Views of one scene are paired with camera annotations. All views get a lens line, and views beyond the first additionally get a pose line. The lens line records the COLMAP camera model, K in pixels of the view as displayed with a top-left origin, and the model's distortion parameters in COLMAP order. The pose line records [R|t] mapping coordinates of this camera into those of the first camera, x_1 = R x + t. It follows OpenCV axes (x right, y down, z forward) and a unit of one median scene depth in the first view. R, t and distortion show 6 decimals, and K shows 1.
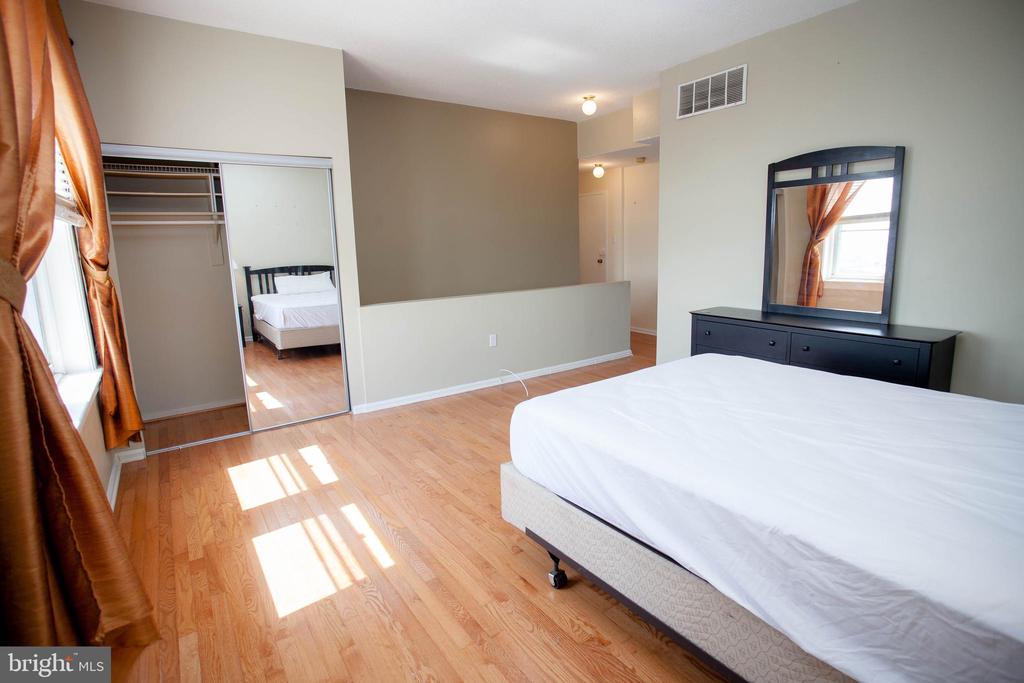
lens RADIAL K [[506.5, 0, 512.4], [0, 506.5, 348.8], [0, 0, 1]] dist [-0.042444, 0.011236]
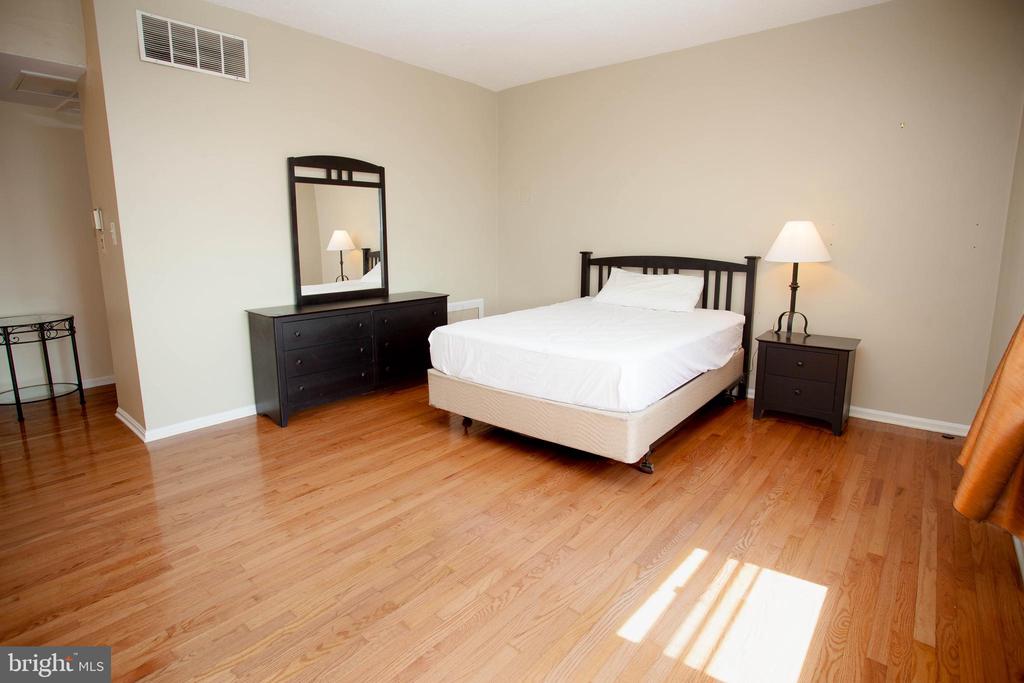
lens RADIAL K [[506.5, 0, 510.0], [0, 506.5, 336.0], [0, 0, 1]] dist [-0.042444, 0.011236]
pose [[-0.252209, -0.163481, 0.953763, -0.852881], [0.206137, 0.953926, 0.218019, -0.215120], [-0.945462, 0.251592, -0.206889, 1.220794]]
